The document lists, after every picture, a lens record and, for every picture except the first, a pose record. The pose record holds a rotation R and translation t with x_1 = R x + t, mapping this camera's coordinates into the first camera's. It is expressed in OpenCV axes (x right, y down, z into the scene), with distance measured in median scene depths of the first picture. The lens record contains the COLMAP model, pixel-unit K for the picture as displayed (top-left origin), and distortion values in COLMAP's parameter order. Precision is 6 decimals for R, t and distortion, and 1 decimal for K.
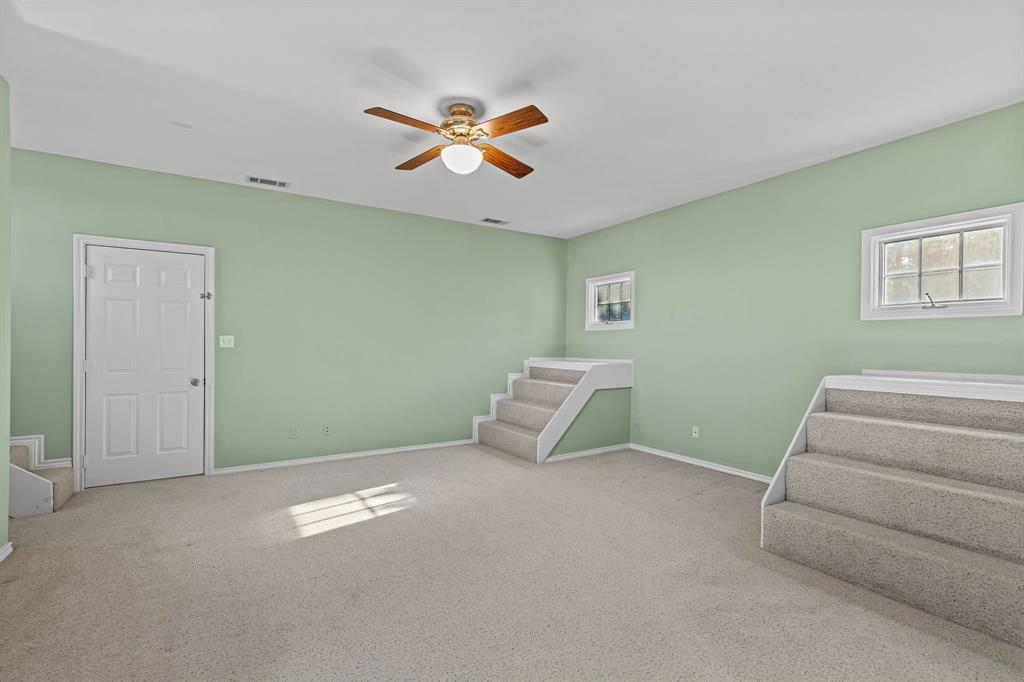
lens RADIAL K [[456.9, 0, 516.8], [0, 456.9, 342.8], [0, 0, 1]] dist [0.001719, -0.000066]
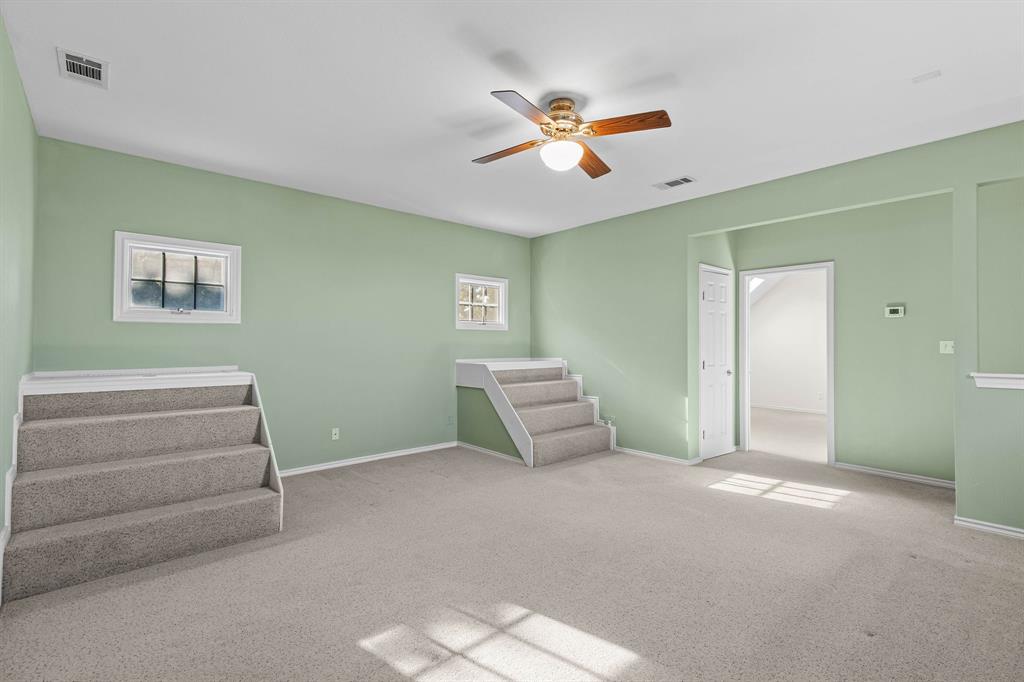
lens RADIAL K [[456.9, 0, 516.3], [0, 456.9, 342.4], [0, 0, 1]] dist [0.001719, -0.000066]
pose [[-0.153423, -0.003059, 0.988156, -0.677644], [-0.008007, 0.999966, 0.001853, -0.005890], [-0.988128, -0.007628, -0.153442, 0.814575]]
